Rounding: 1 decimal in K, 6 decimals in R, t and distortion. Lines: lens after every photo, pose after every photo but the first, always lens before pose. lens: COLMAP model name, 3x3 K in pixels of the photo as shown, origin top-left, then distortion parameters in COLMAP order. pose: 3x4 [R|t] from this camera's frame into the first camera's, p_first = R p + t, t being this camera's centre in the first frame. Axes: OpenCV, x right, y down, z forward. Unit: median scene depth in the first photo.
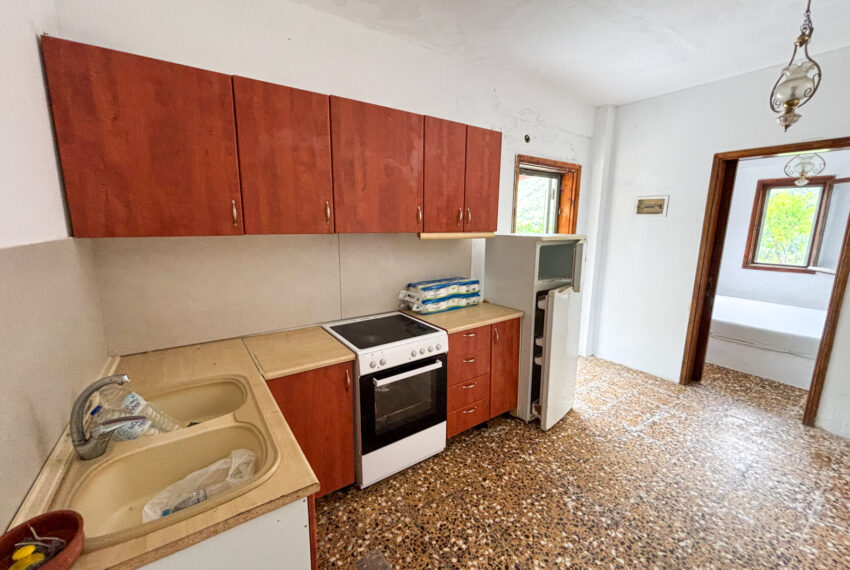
lens RADIAL K [[345.7, 0, 425.4], [0, 345.7, 283.6], [0, 0, 1]] dist [0.002145, -0.000175]
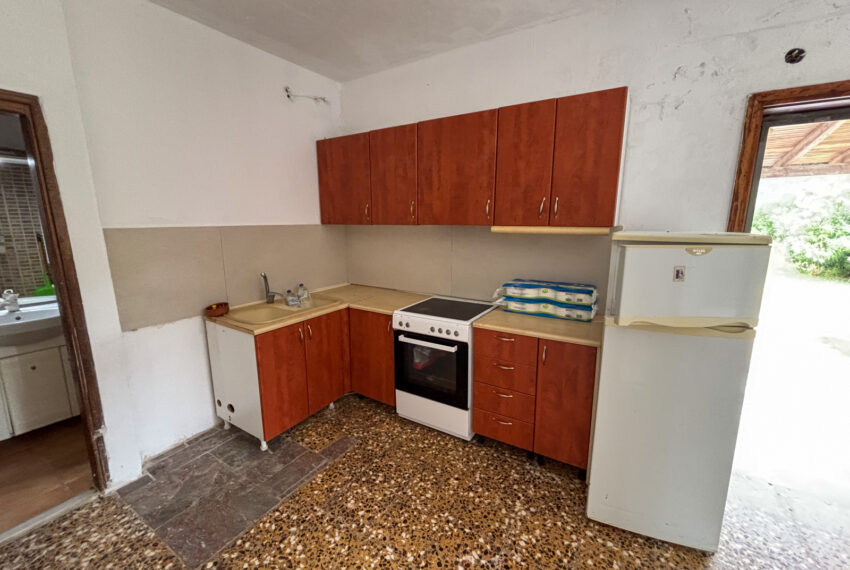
lens RADIAL K [[345.7, 0, 425.4], [0, 345.7, 283.6], [0, 0, 1]] dist [0.002145, -0.000175]
pose [[0.397240, 0.162529, -0.903208, 0.985673], [-0.158832, 0.981516, 0.106765, -0.067989], [0.903866, 0.101047, 0.415712, 0.488045]]
